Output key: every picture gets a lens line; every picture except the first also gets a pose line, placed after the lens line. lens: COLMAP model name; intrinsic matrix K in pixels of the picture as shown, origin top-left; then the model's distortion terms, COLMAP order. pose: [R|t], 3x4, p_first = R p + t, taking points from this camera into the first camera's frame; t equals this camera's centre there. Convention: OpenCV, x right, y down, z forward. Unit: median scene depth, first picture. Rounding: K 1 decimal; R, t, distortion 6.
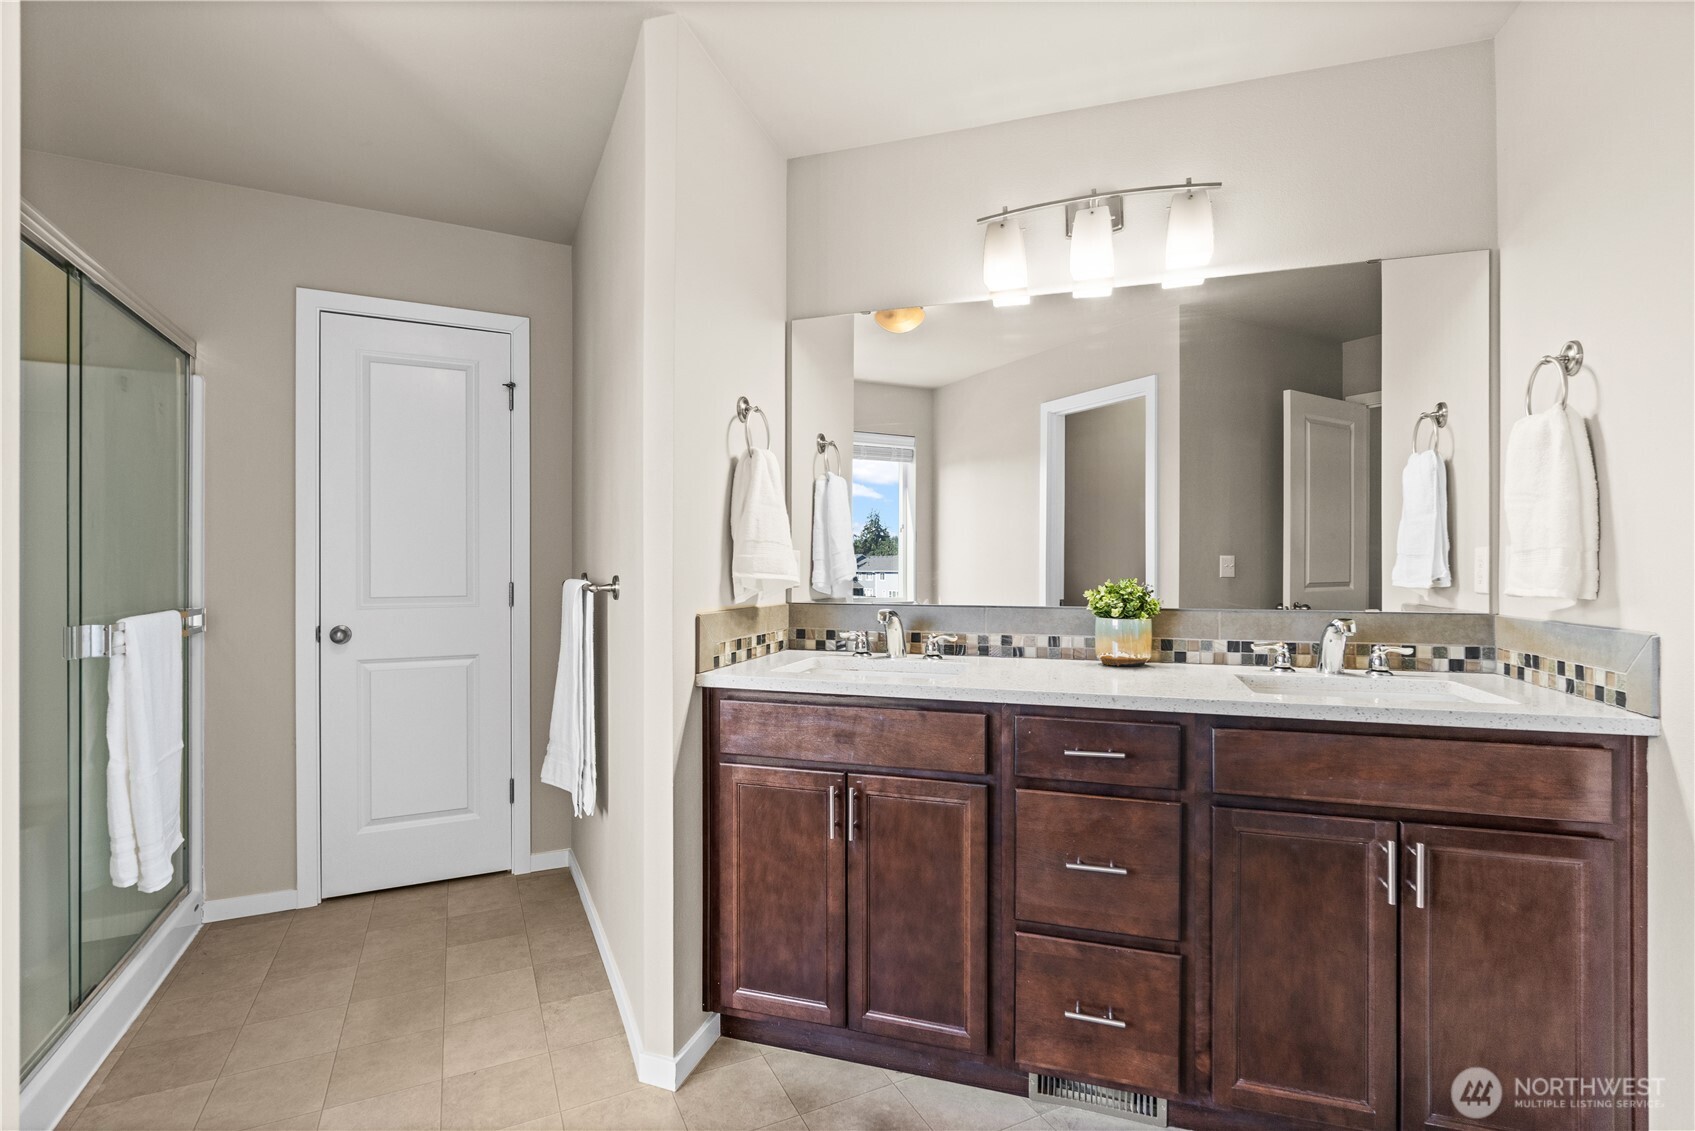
lens RADIAL K [[779.1, 0, 859.4], [0, 779.1, 564.4], [0, 0, 1]] dist [-0.010082, 0.002328]
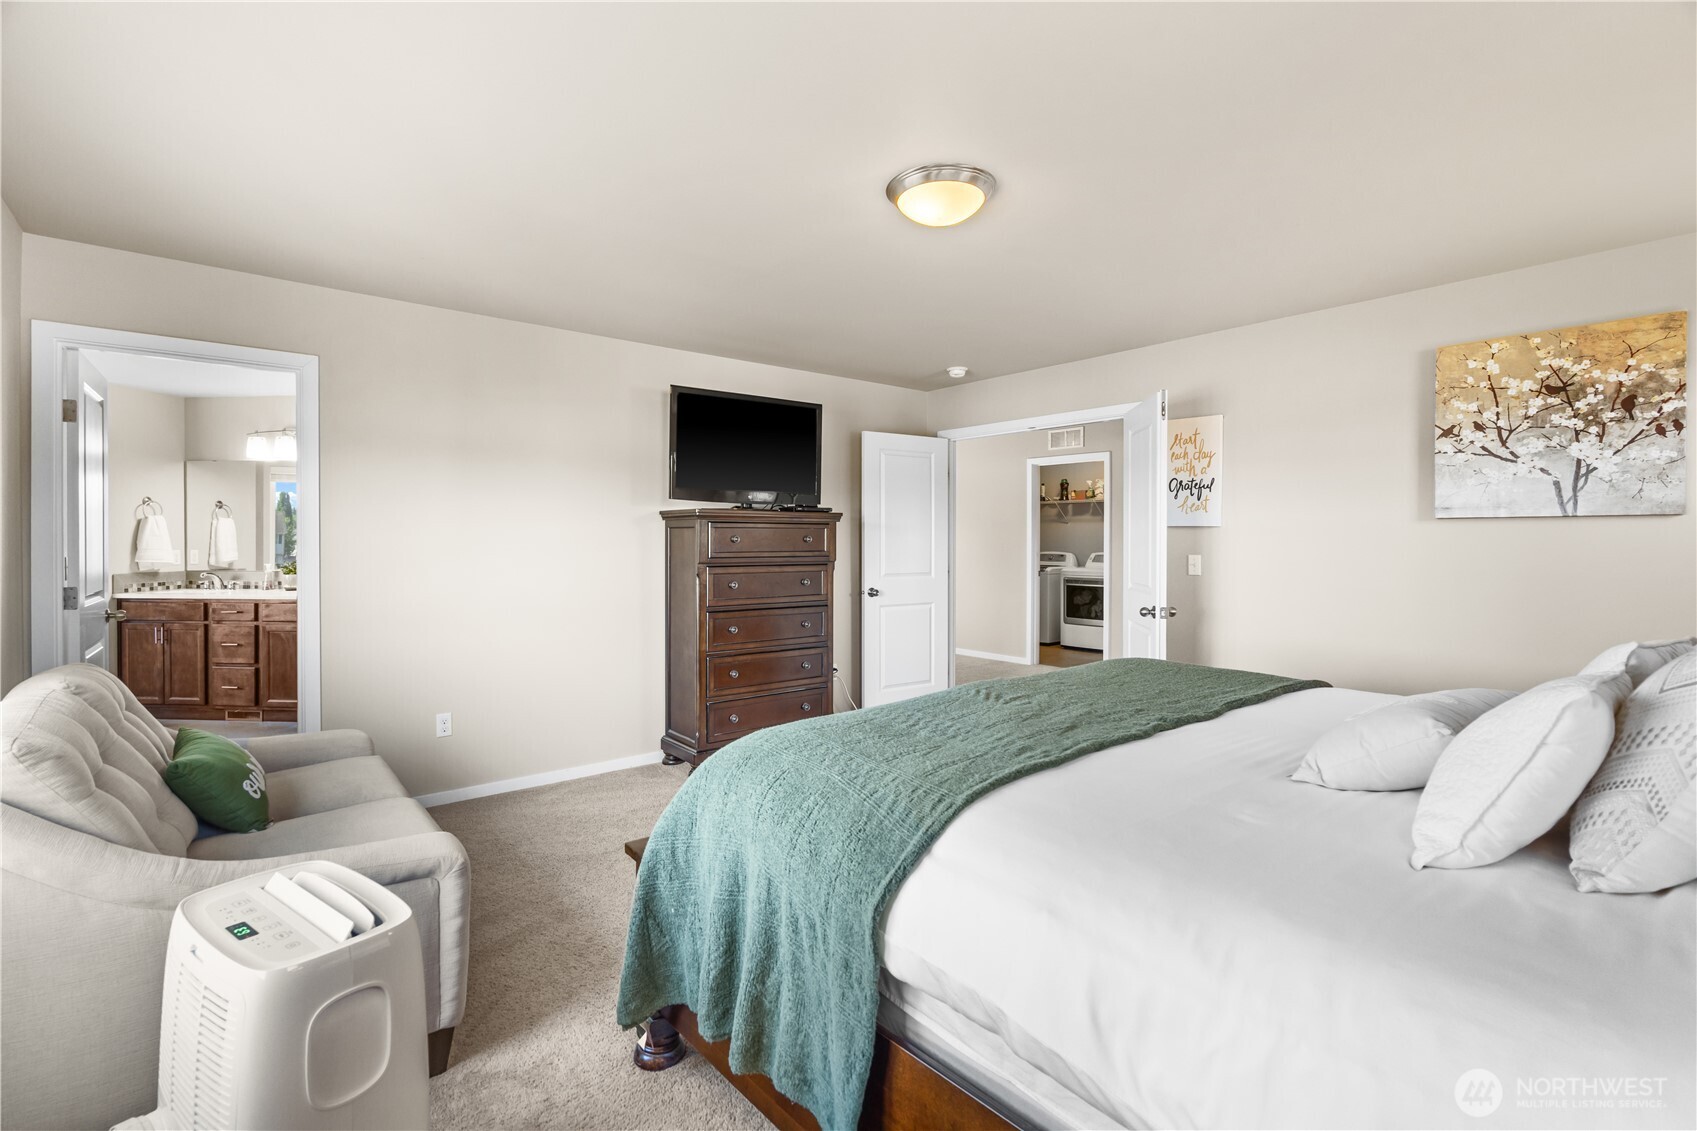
lens RADIAL K [[780.0, 0, 848.8], [0, 780.0, 539.9], [0, 0, 1]] dist [-0.010082, 0.002328]
pose [[0.974362, -0.004222, 0.224947, 1.789415], [0.002914, 0.999977, 0.006147, -0.074901], [-0.224968, -0.005334, 0.974352, -2.424892]]
